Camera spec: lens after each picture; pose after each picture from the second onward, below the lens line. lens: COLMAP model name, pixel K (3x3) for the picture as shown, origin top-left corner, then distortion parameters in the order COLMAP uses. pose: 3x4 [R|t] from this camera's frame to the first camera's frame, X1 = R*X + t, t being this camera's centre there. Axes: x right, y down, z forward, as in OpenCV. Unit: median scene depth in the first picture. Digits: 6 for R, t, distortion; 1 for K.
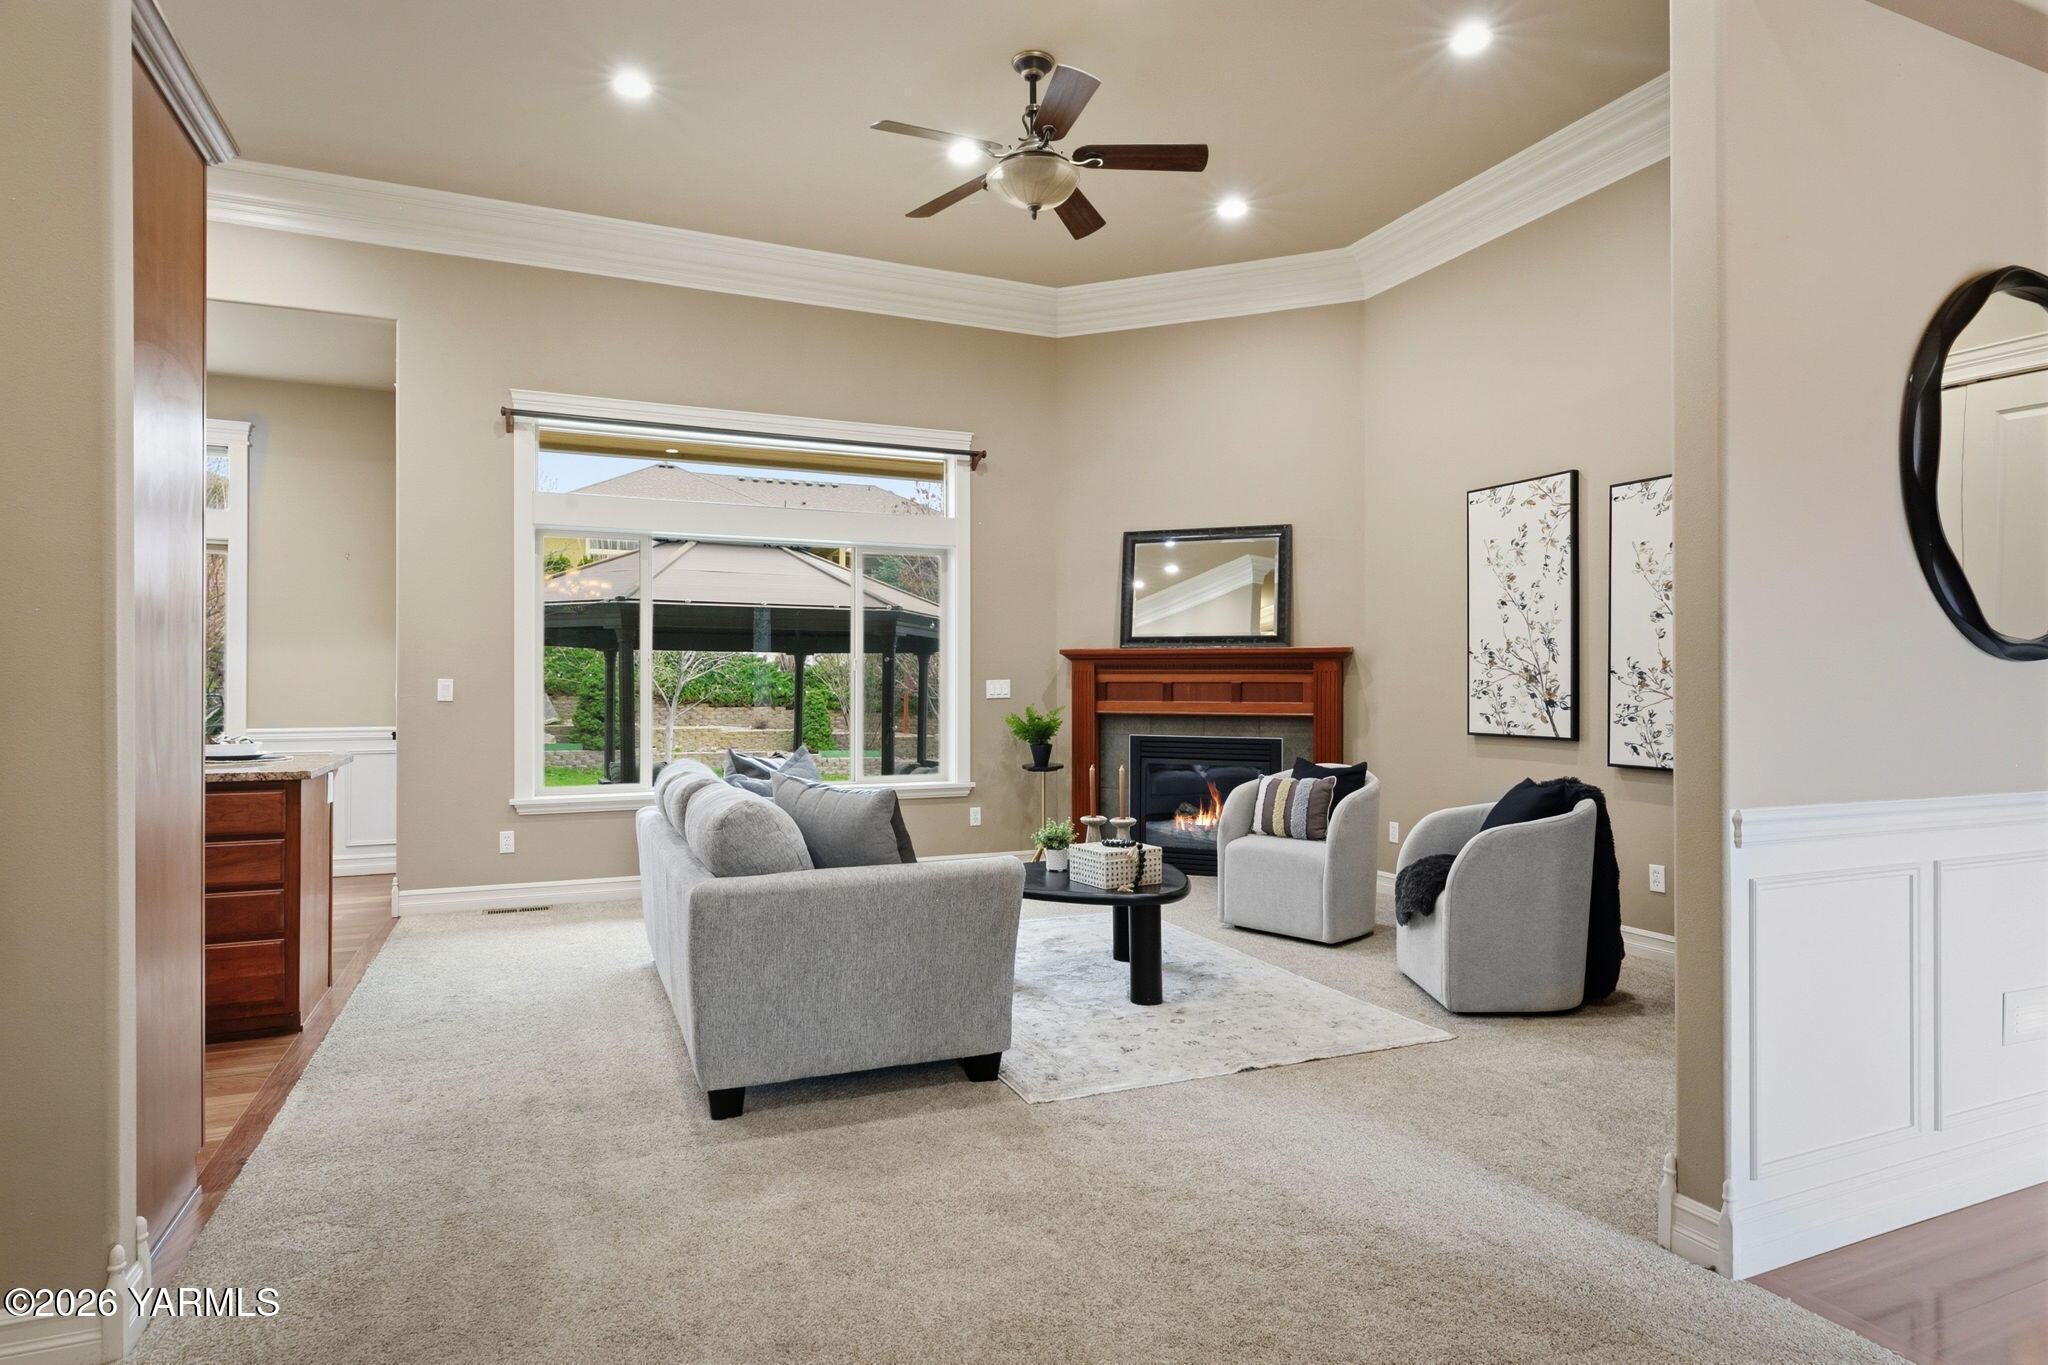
lens RADIAL K [[1115.6, 0, 1015.9], [0, 1115.6, 646.1], [0, 0, 1]] dist [-0.002541, -0.000004]
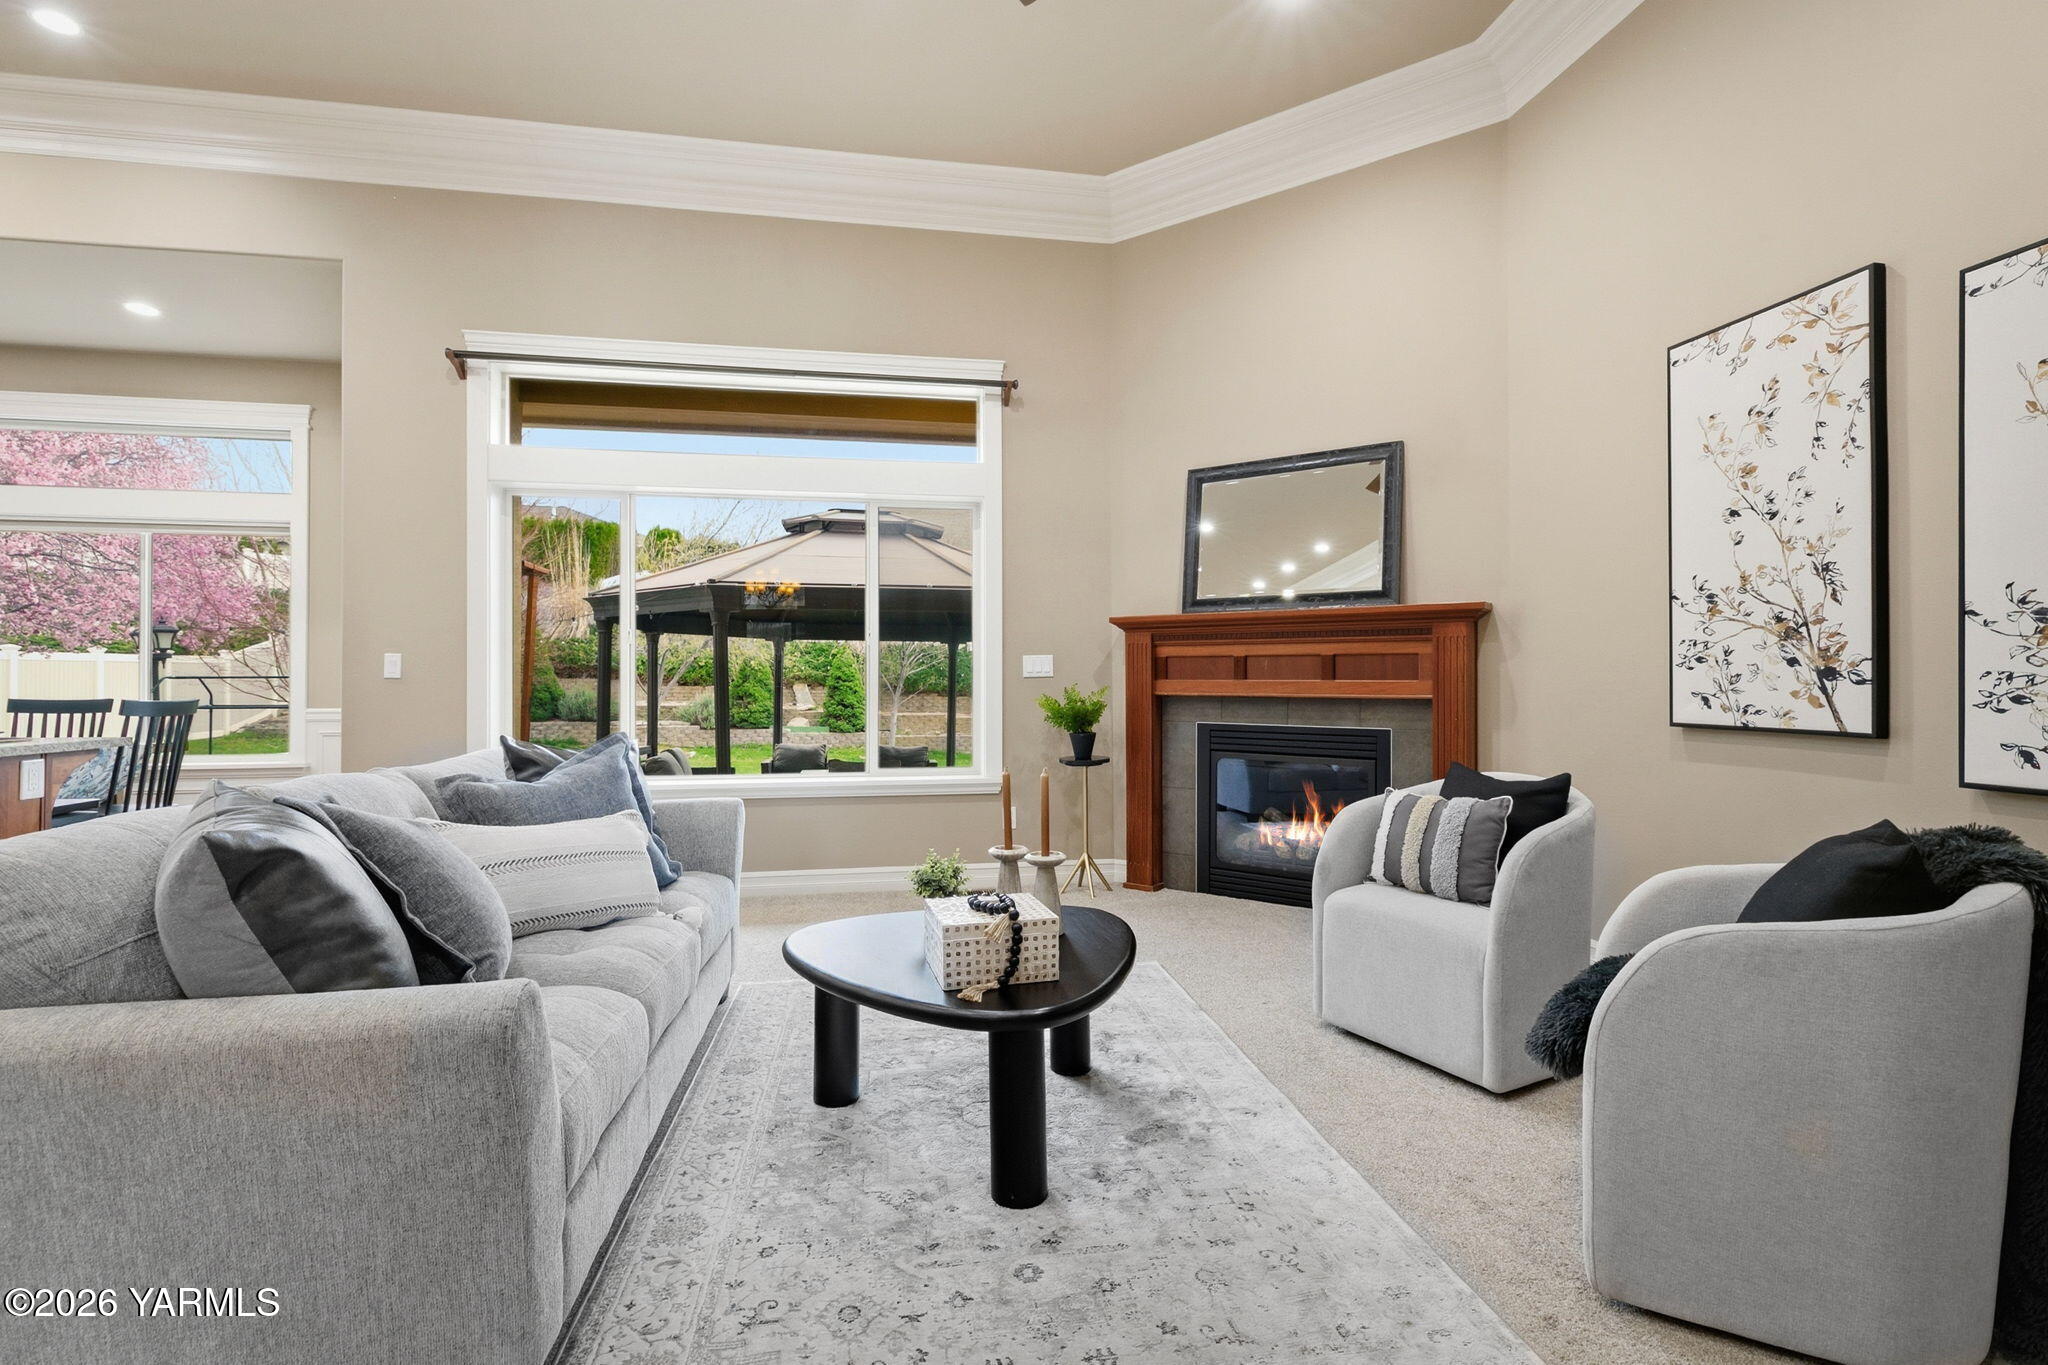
lens RADIAL K [[920.8, 0, 1036.7], [0, 920.8, 656.2], [0, 0, 1]] dist [0.003251, -0.003132]
pose [[0.974407, -0.007103, -0.224678, 0.178594], [0.008929, 0.999935, 0.007108, 0.033942], [0.224613, -0.008932, 0.974407, 0.423756]]
